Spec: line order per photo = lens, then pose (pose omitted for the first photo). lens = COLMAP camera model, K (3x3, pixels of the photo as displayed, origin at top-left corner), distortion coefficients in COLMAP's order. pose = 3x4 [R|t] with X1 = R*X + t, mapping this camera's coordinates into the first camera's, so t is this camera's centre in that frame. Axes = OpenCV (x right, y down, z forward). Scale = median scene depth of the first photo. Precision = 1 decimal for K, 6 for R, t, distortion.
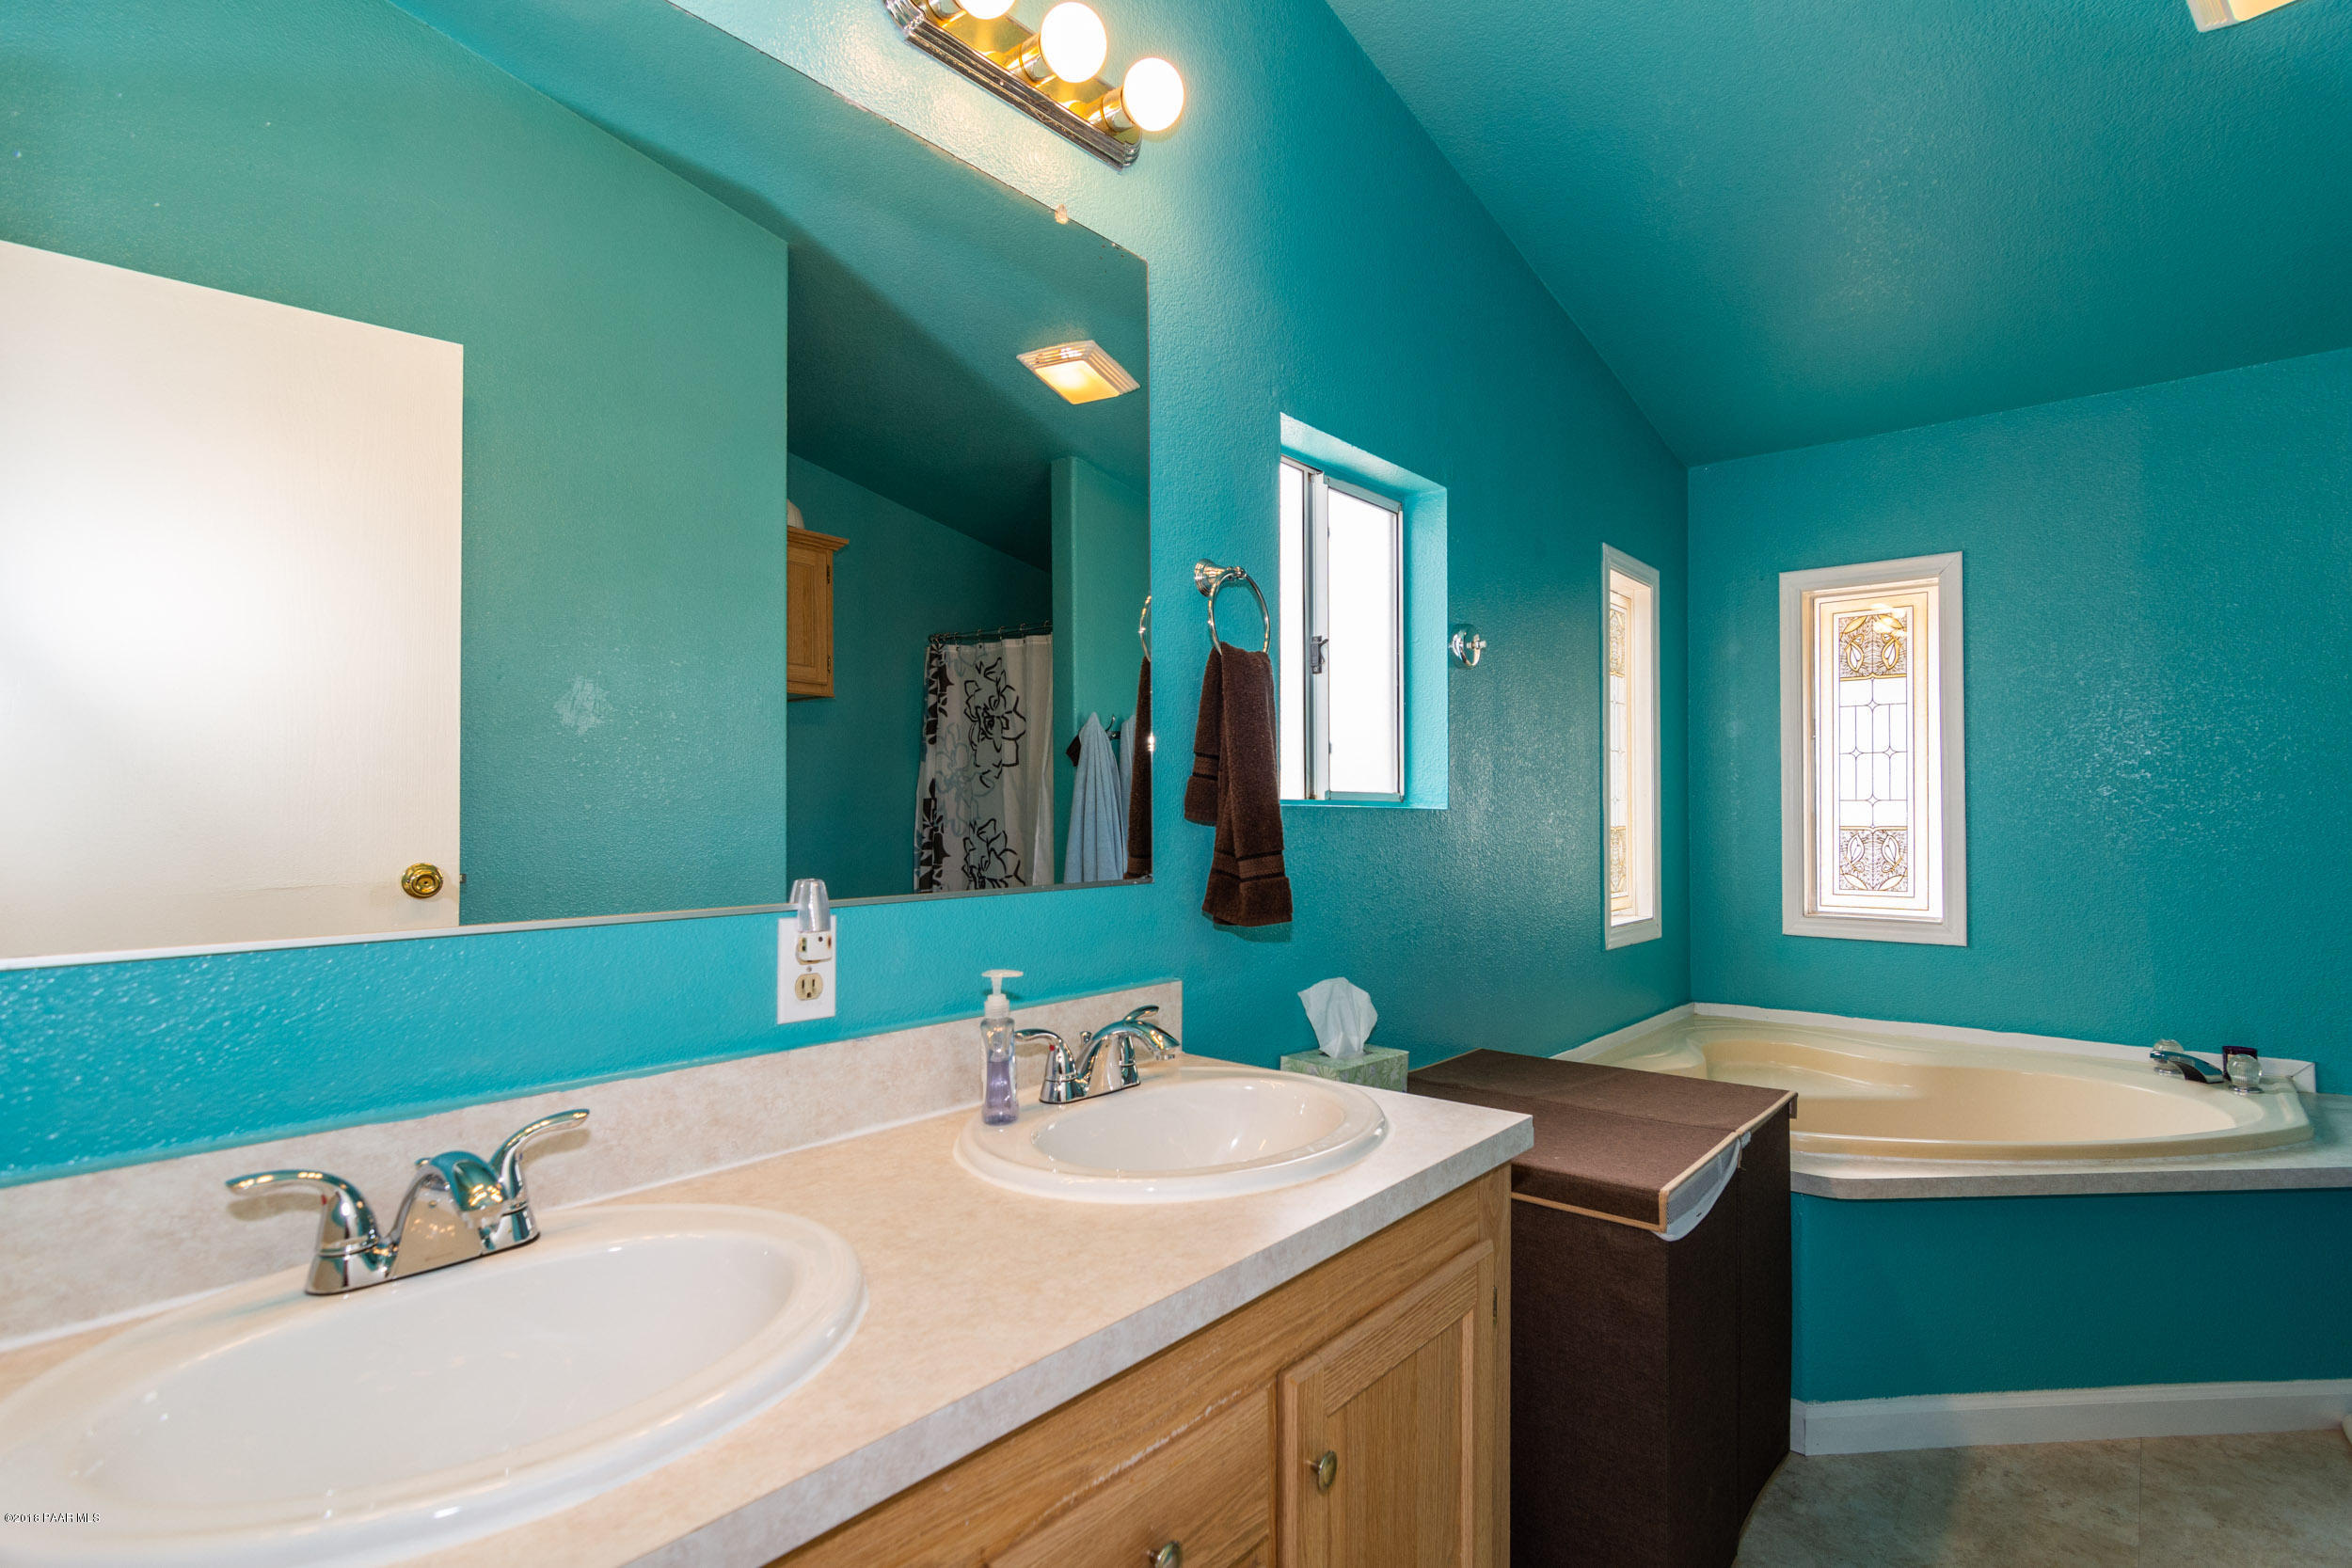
lens RADIAL K [[1134.1, 0, 1181.5], [0, 1134.1, 807.0], [0, 0, 1]] dist [-0.005356, 0.001997]
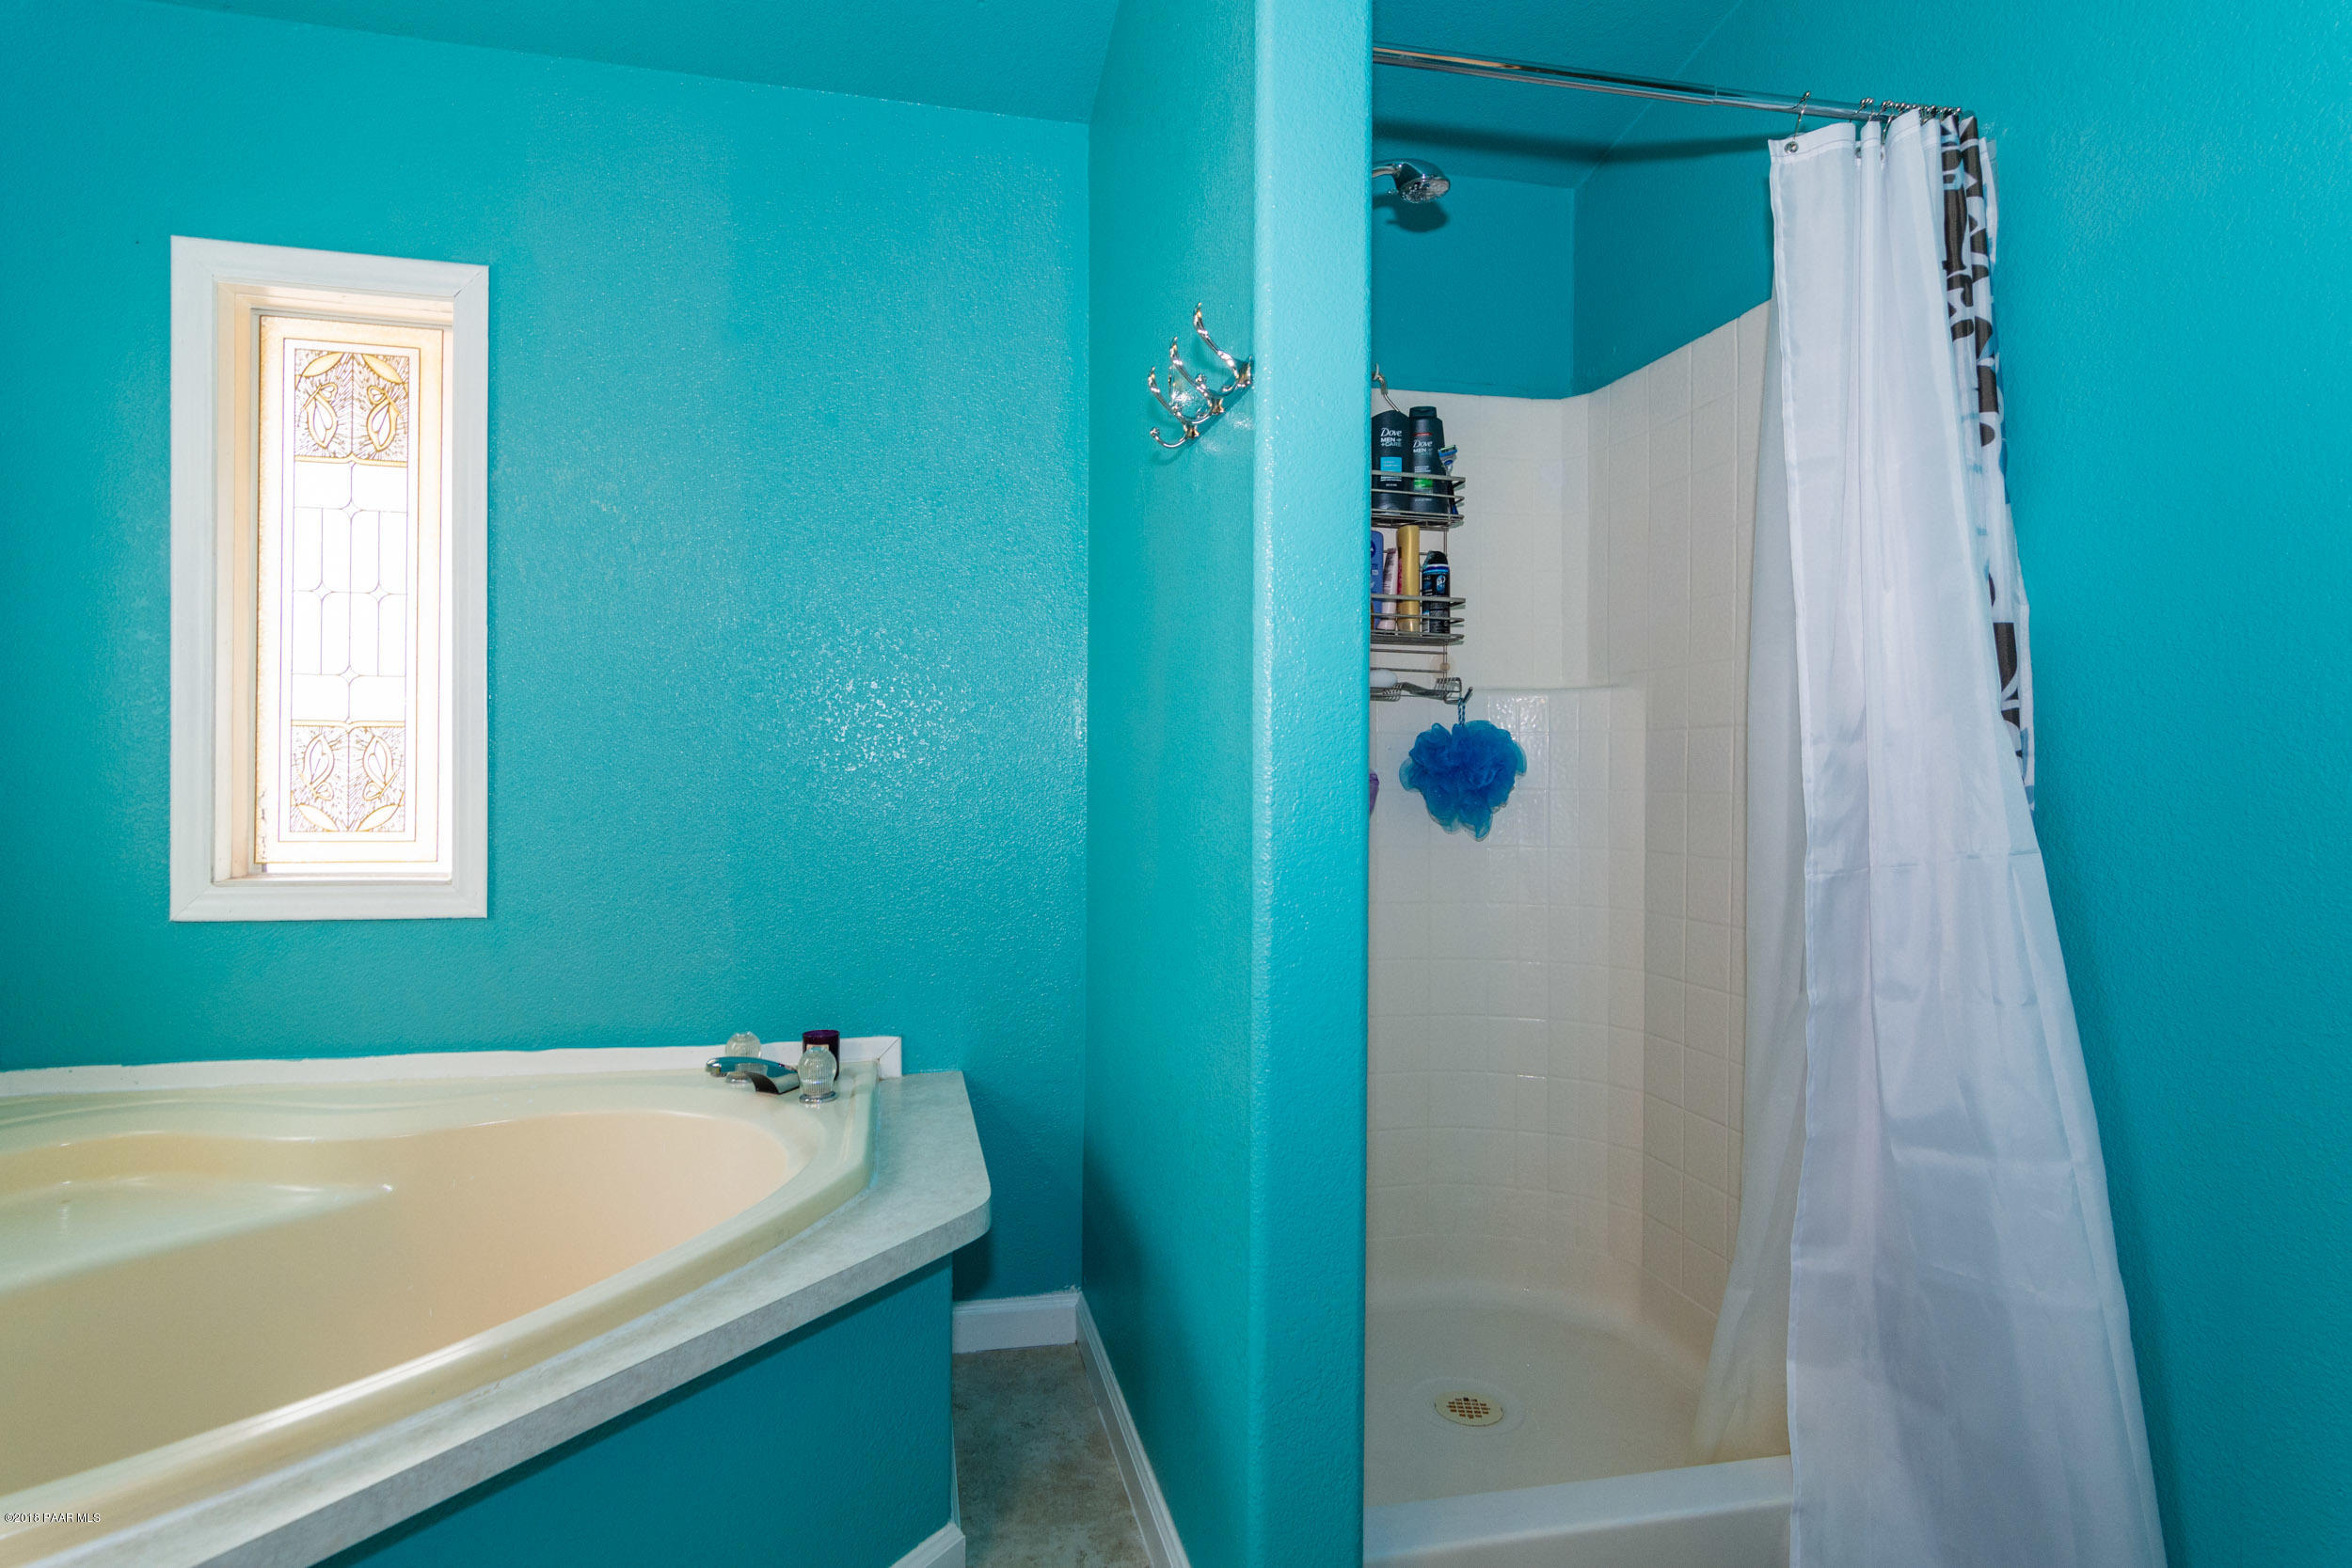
lens RADIAL K [[1134.1, 0, 1122.2], [0, 1134.1, 787.0], [0, 0, 1]] dist [-0.005356, 0.001997]
pose [[0.614484, 0.003631, 0.788921, 0.403607], [-0.012019, 0.999916, 0.004759, 0.043872], [-0.788838, -0.012406, 0.614476, 0.341927]]
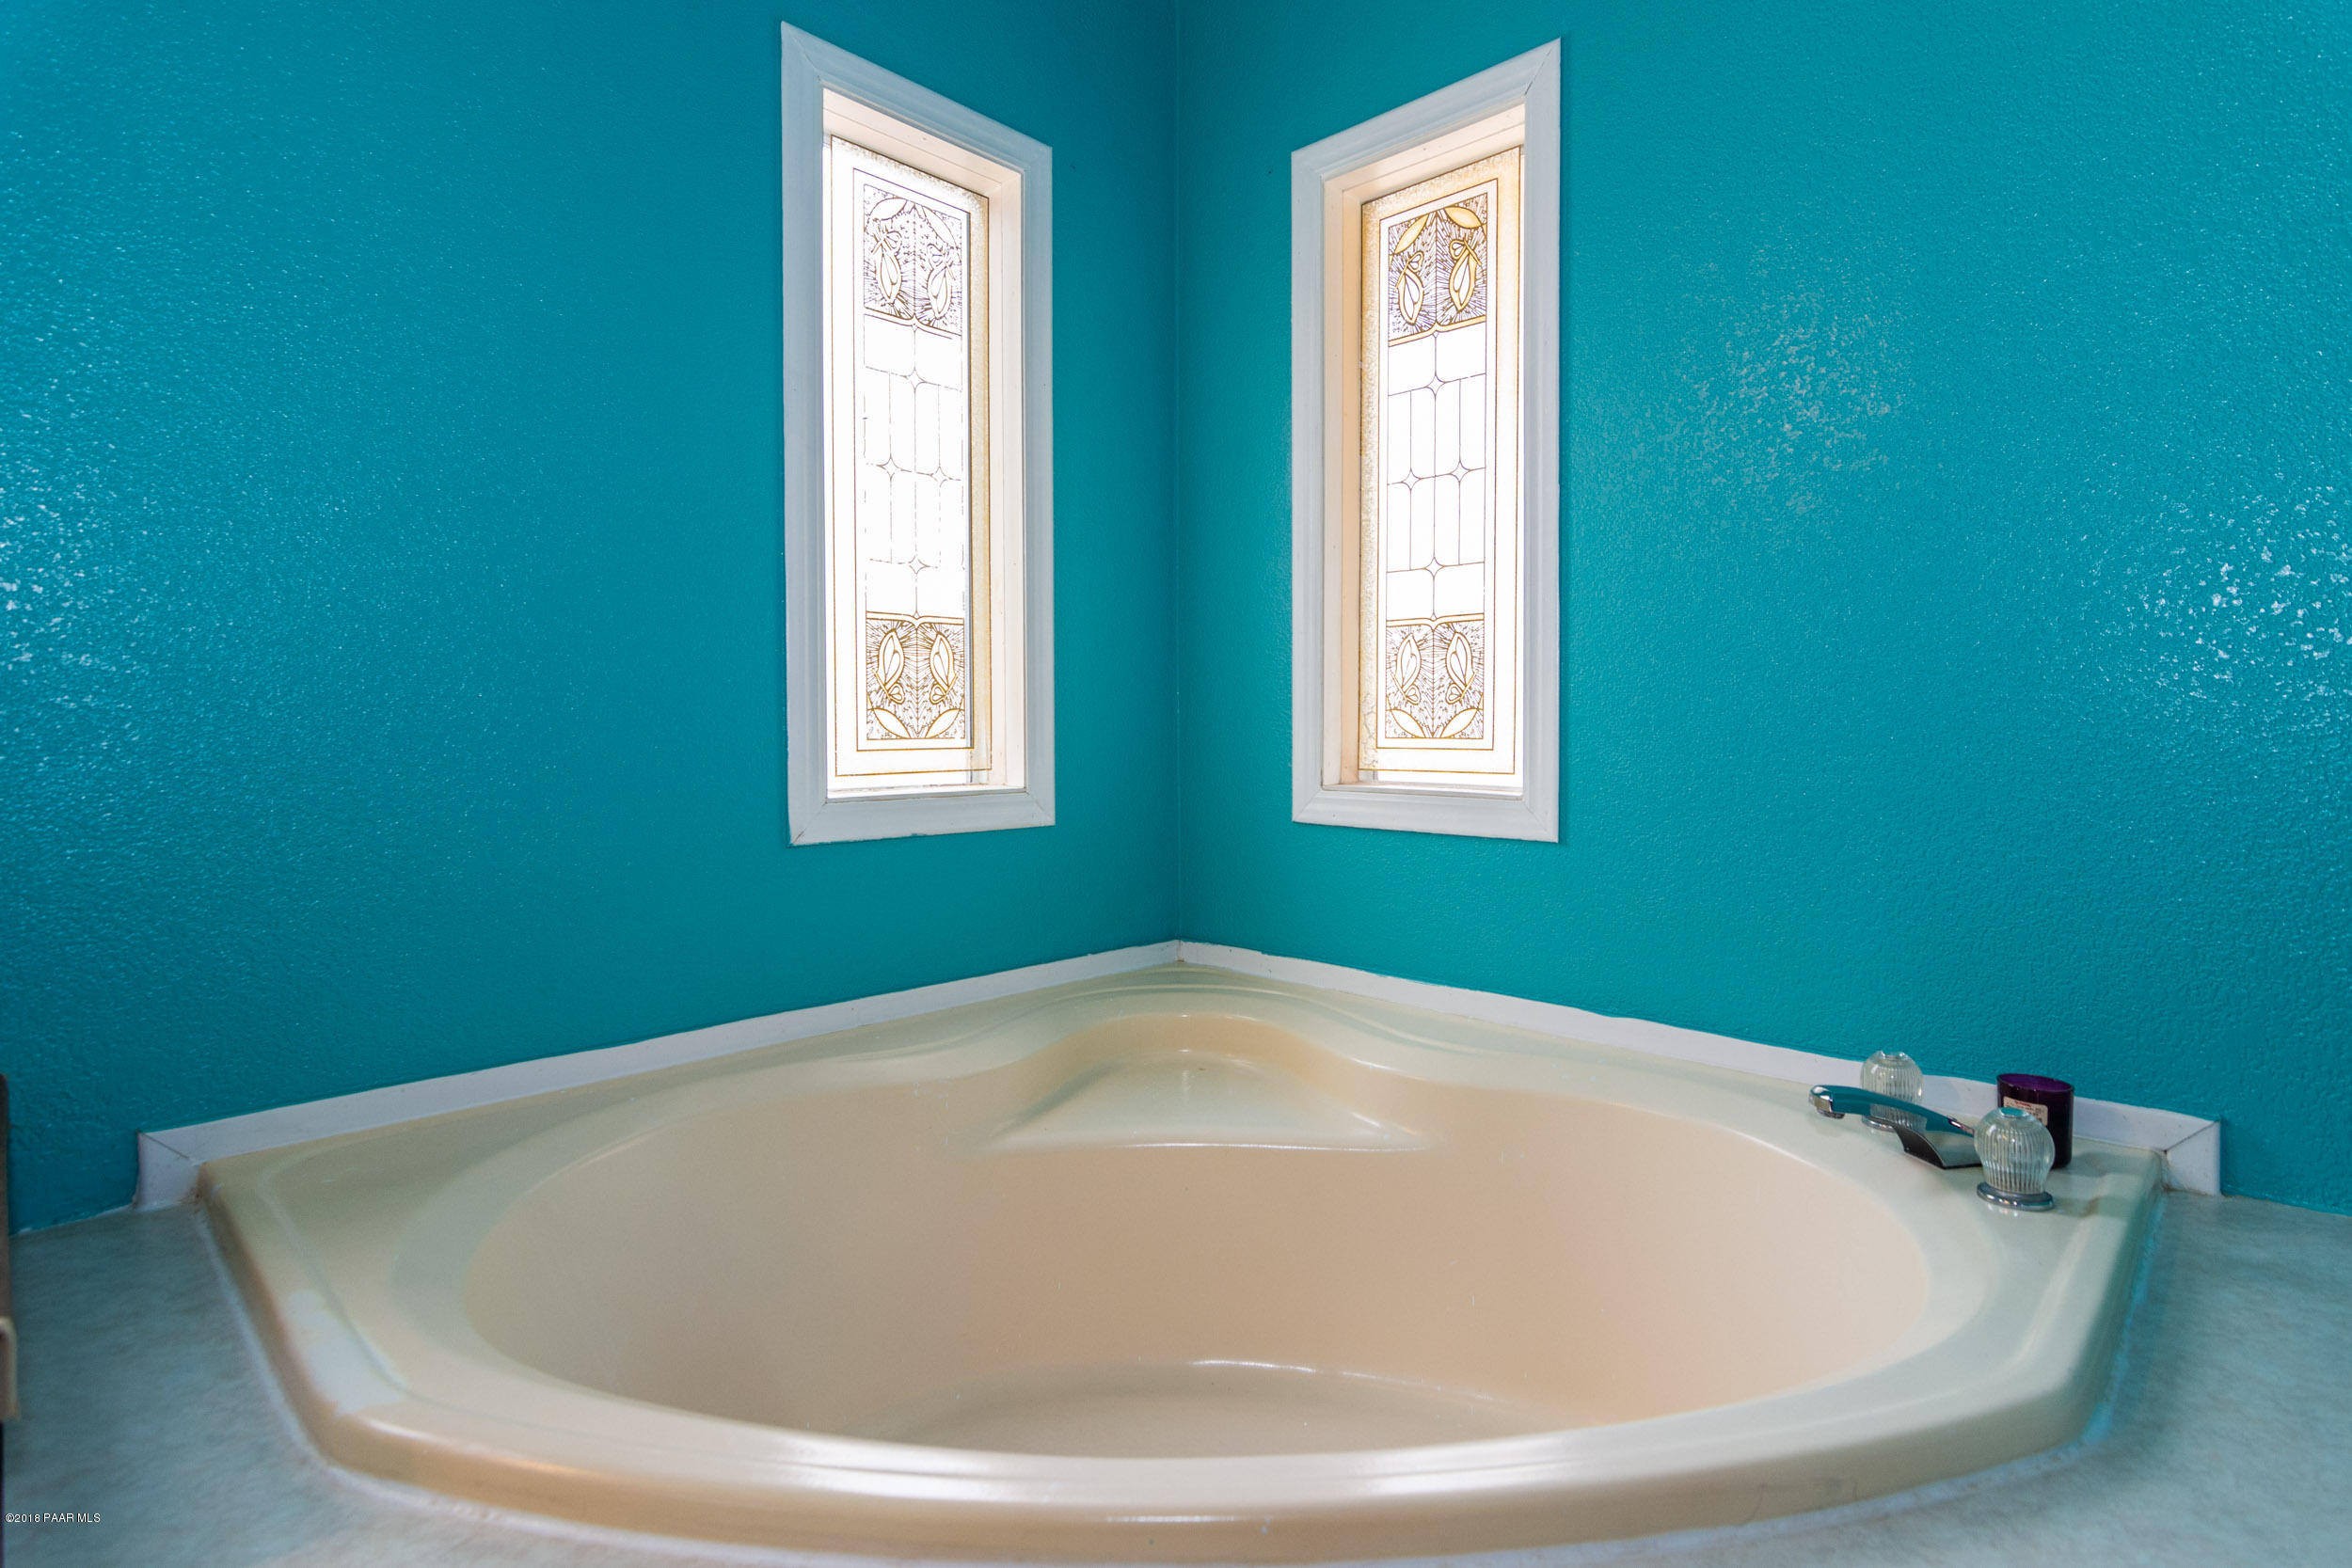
lens RADIAL K [[1134.1, 0, 1192.8], [0, 1134.1, 764.3], [0, 0, 1]] dist [-0.005356, 0.001997]
pose [[0.998250, -0.000354, -0.059140, 0.536074], [0.002777, 0.999160, 0.040897, 0.064448], [0.059075, -0.040990, 0.997412, 0.469344]]
